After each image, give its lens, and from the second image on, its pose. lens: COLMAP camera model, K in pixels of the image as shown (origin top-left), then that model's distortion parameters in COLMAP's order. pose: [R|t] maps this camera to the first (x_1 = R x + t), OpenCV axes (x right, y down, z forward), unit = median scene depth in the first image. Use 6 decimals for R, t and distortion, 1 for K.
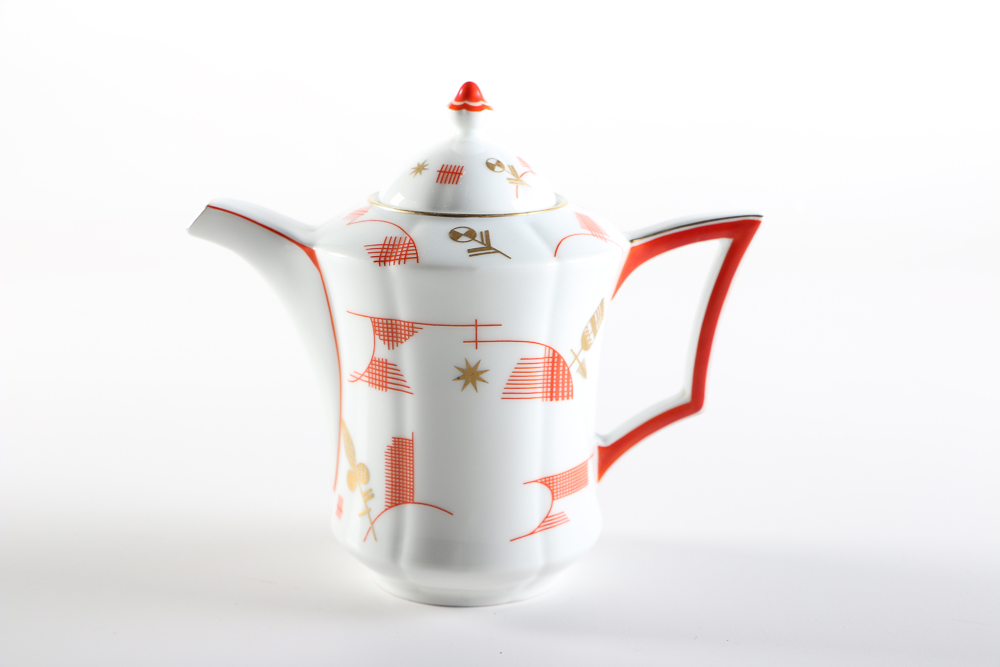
lens RADIAL K [[1235.4, 0, 508.4], [0, 1235.4, 335.1], [0, 0, 1]] dist [-0.016654, 0.000000]
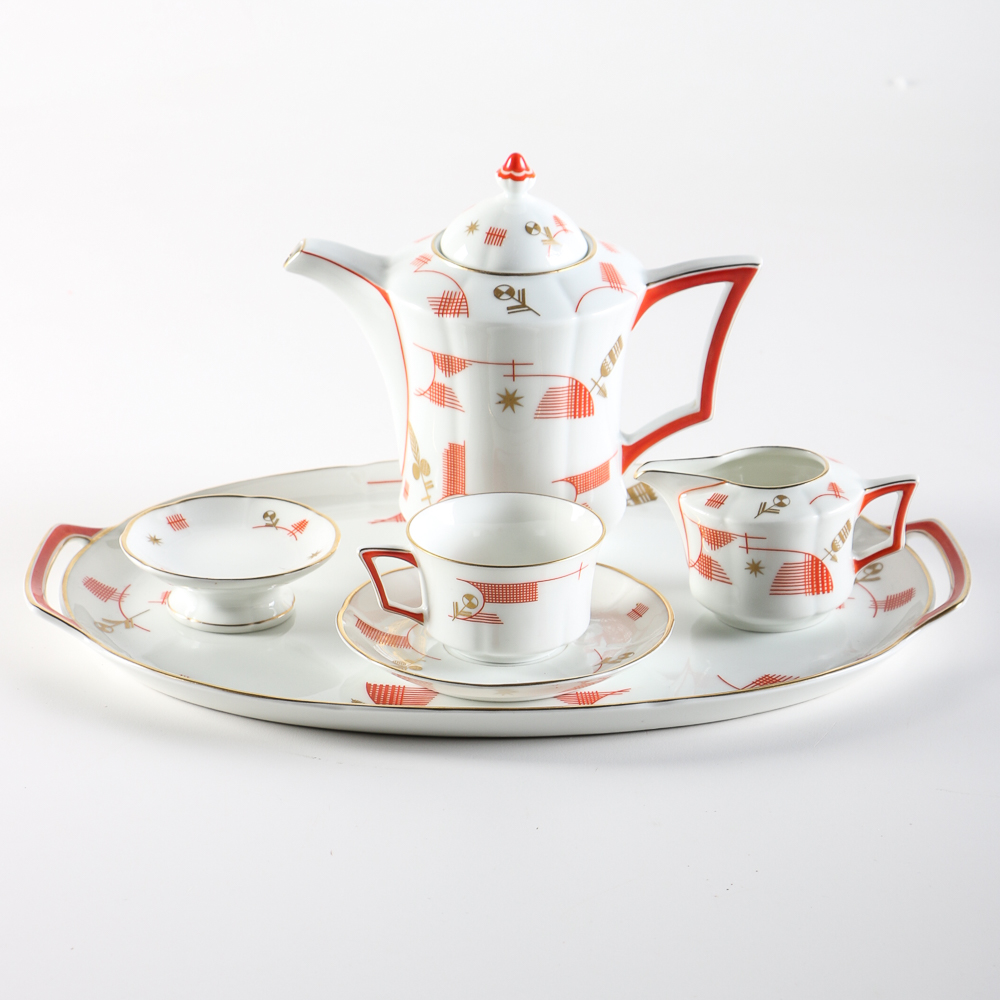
lens RADIAL K [[2458.3, 0, 499.7], [0, 2458.3, 500.9], [0, 0, 1]] dist [-0.364262, 0.000000]
pose [[0.995766, 0.030774, -0.086615, 0.174531], [-0.011218, 0.975933, 0.217784, -0.400814], [0.091232, -0.215890, 0.972146, -1.423776]]
